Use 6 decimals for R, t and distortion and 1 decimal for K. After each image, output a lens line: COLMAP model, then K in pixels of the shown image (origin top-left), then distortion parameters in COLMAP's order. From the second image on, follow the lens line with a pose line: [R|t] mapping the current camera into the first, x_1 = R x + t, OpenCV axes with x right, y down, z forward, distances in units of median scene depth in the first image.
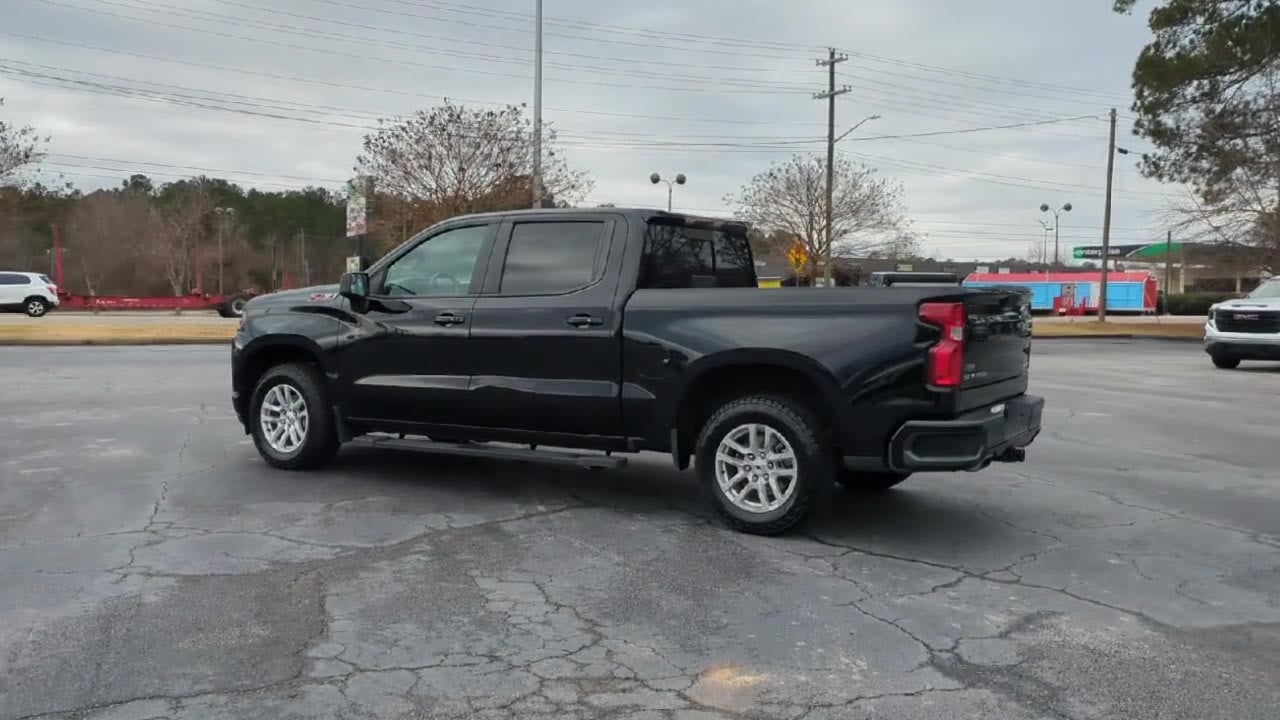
lens RADIAL K [[1110.7, 0, 631.7], [0, 1110.7, 358.2], [0, 0, 1]] dist [0.074545, -0.087162]
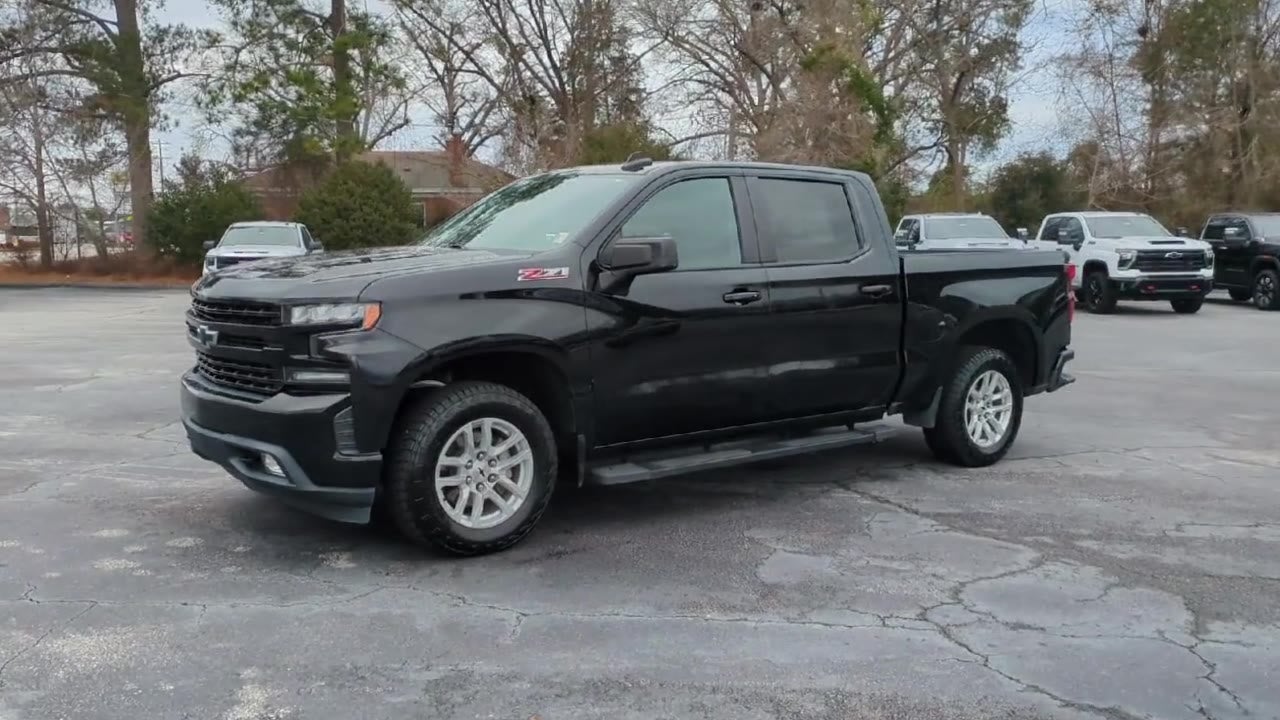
lens RADIAL K [[1110.7, 0, 631.7], [0, 1110.7, 358.2], [0, 0, 1]] dist [0.074545, -0.087162]
pose [[0.369933, -0.102008, 0.923442, -1.088497], [0.052858, 0.994655, 0.088699, -0.076041], [-0.927554, 0.015999, 0.373347, 0.905992]]
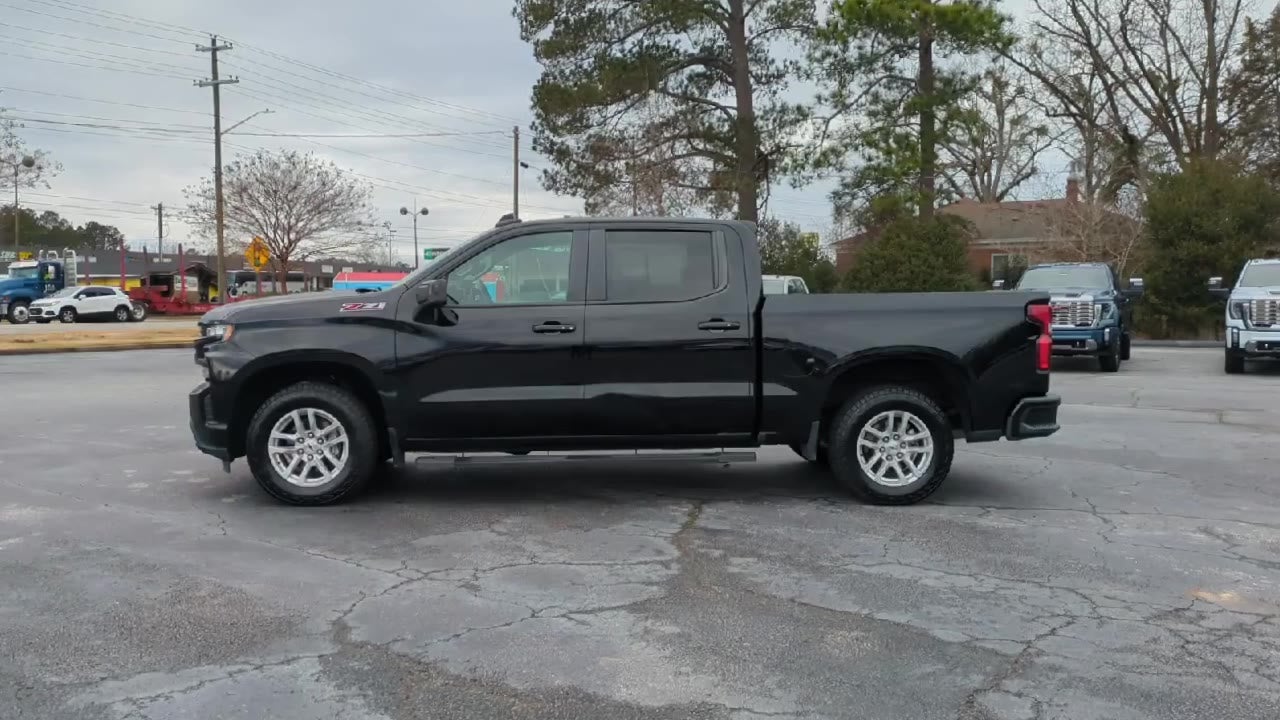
lens RADIAL K [[1110.7, 0, 631.7], [0, 1110.7, 358.2], [0, 0, 1]] dist [0.074545, -0.087162]
pose [[0.829785, -0.040034, 0.556645, -0.756042], [0.039480, 0.999136, 0.013006, -0.021276], [-0.556684, 0.011184, 0.830649, 0.185574]]
